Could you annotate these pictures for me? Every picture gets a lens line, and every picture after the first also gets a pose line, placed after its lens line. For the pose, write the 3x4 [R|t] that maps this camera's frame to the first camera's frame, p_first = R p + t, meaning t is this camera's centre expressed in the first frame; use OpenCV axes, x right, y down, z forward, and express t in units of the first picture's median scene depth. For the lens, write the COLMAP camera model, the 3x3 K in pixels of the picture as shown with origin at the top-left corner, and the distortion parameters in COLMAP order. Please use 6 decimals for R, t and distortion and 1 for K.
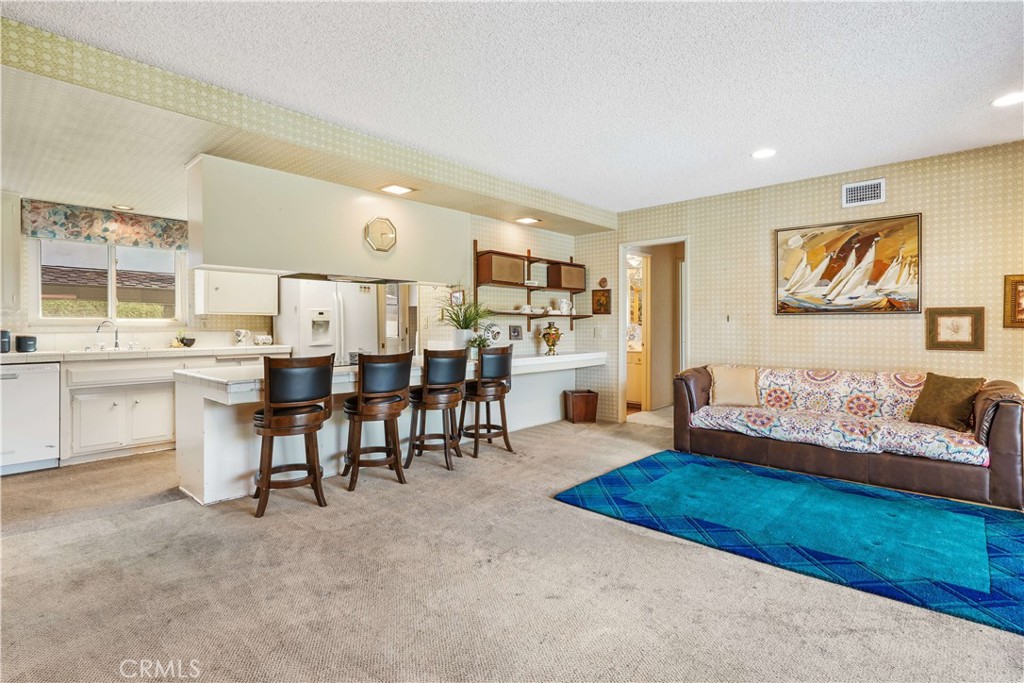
lens RADIAL K [[492.4, 0, 513.1], [0, 492.4, 327.7], [0, 0, 1]] dist [-0.002427, 0.000978]
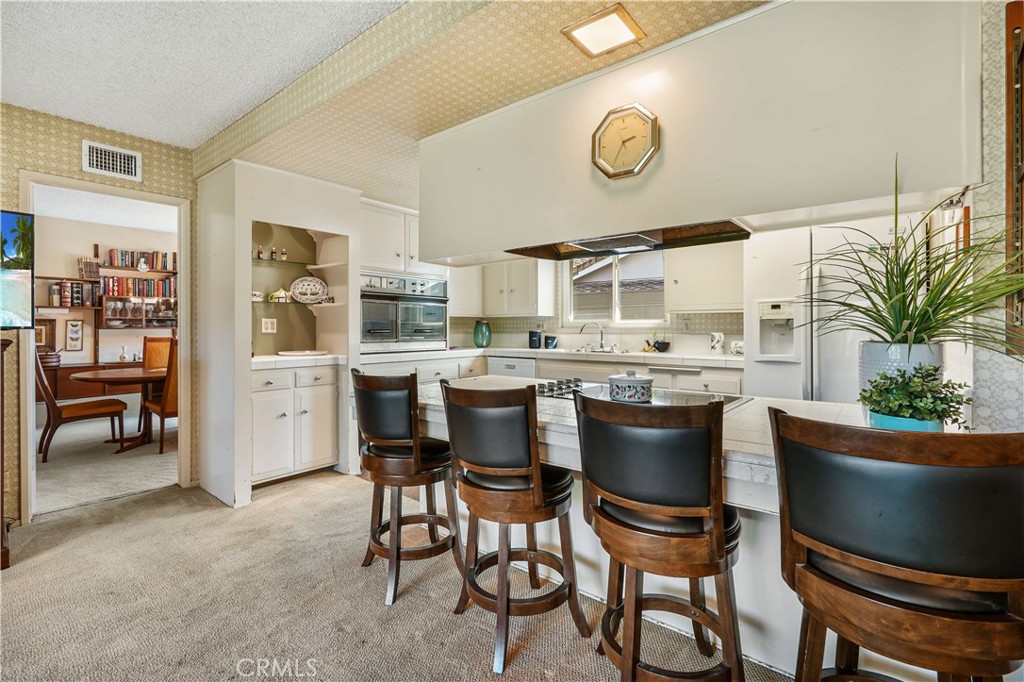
lens RADIAL K [[470.0, 0, 511.4], [0, 470.0, 331.0], [0, 0, 1]] dist [-0.002403, 0.000611]
pose [[0.053086, 0.010777, -0.998532, 0.191086], [0.000220, 0.999942, 0.010804, -0.008024], [0.998590, -0.000794, 0.053080, 0.845541]]
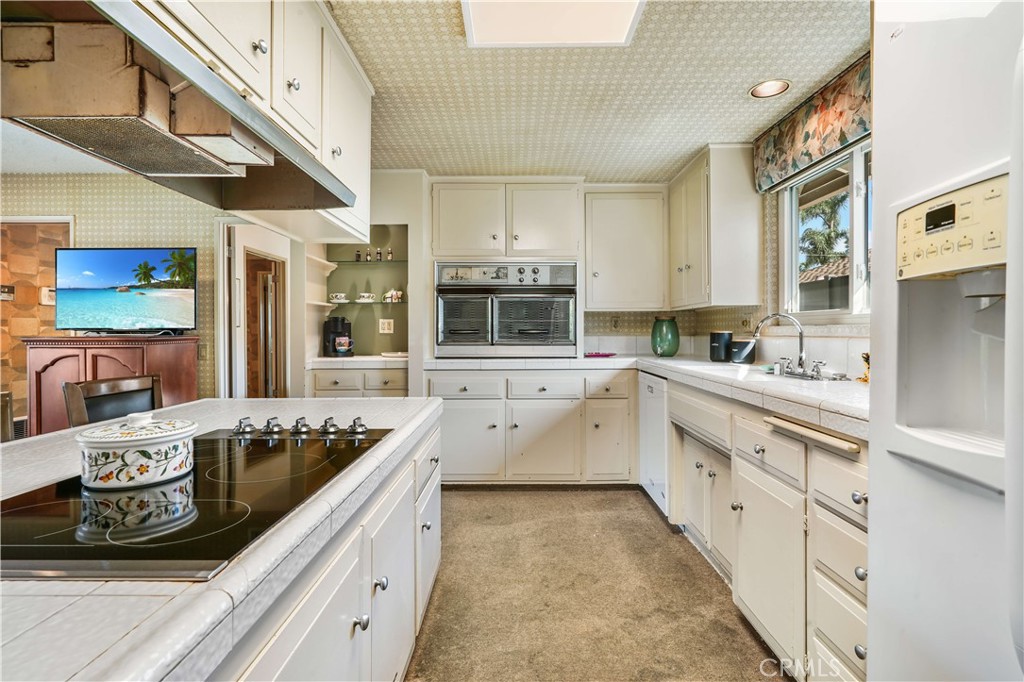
lens RADIAL K [[492.4, 0, 513.1], [0, 492.4, 327.2], [0, 0, 1]] dist [-0.002427, 0.000978]
pose [[-0.743821, 0.002056, -0.668376, -0.287654], [0.006054, 0.999975, -0.003661, -0.000989], [0.668351, -0.006769, -0.743815, 1.311644]]
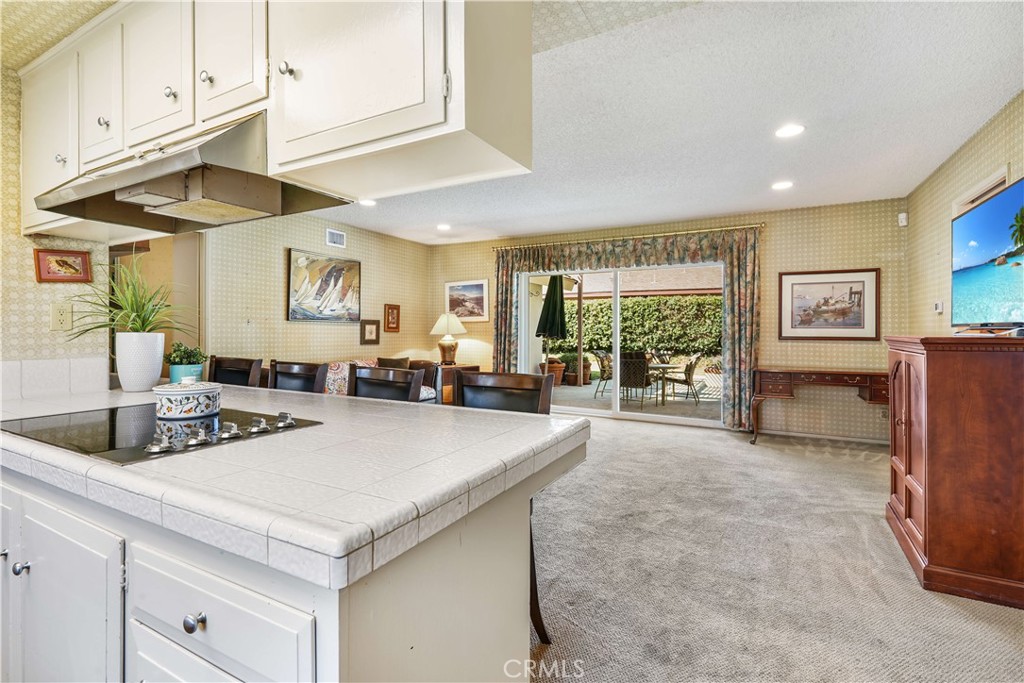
lens RADIAL K [[480.2, 0, 498.7], [0, 480.2, 330.7], [0, 0, 1]] dist [0.002614, 0.000798]
pose [[-0.221890, 0.003612, 0.975065, -0.763608], [-0.000125, 0.999993, -0.003732, 0.003111], [-0.975072, -0.000950, -0.221888, 0.839860]]
